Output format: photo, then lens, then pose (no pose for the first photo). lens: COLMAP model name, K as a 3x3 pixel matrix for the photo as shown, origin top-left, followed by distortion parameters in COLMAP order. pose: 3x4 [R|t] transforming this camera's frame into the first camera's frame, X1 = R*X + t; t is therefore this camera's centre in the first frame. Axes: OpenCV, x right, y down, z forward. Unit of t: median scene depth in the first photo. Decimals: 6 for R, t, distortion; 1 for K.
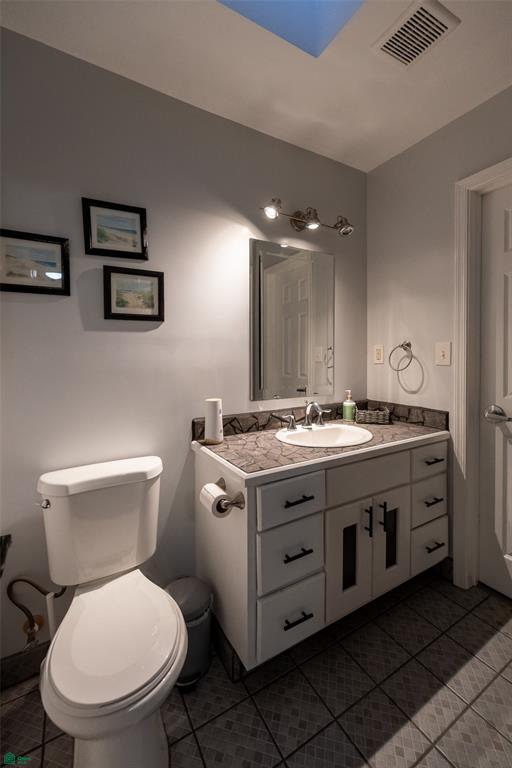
lens RADIAL K [[301.7, 0, 224.2], [0, 301.7, 369.1], [0, 0, 1]] dist [-0.010254, -0.000074]
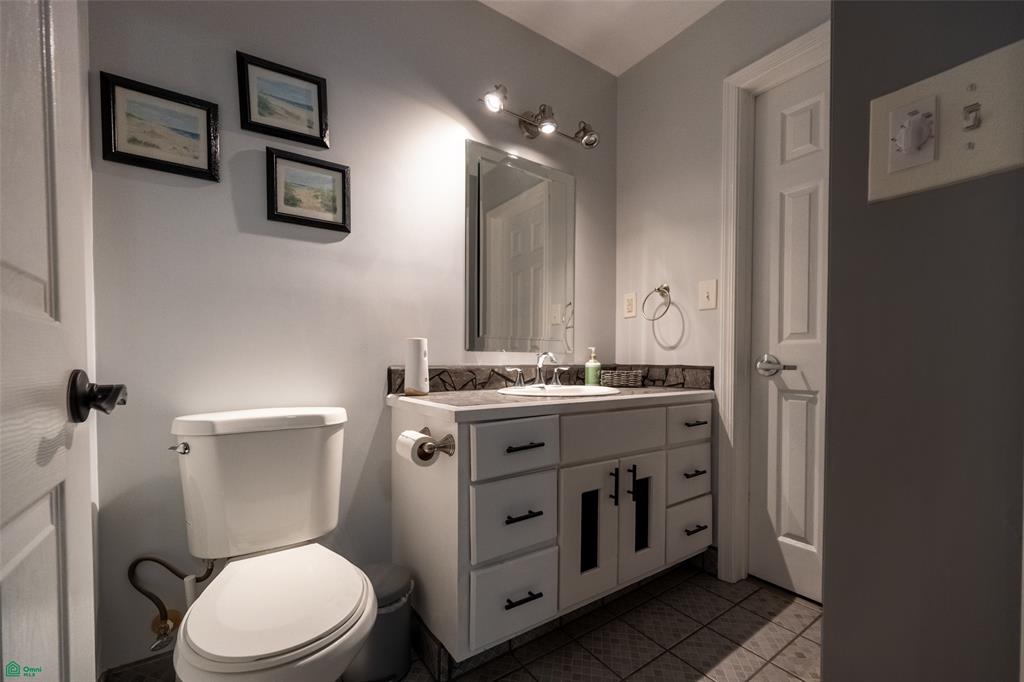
lens RADIAL K [[402.3, 0, 469.8], [0, 402.3, 446.2], [0, 0, 1]] dist [-0.010254, -0.000074]
pose [[0.997523, 0.002909, 0.070277, 0.029589], [-0.003657, 0.999938, 0.010521, 0.371815], [-0.070242, -0.010752, 0.997472, -0.020591]]
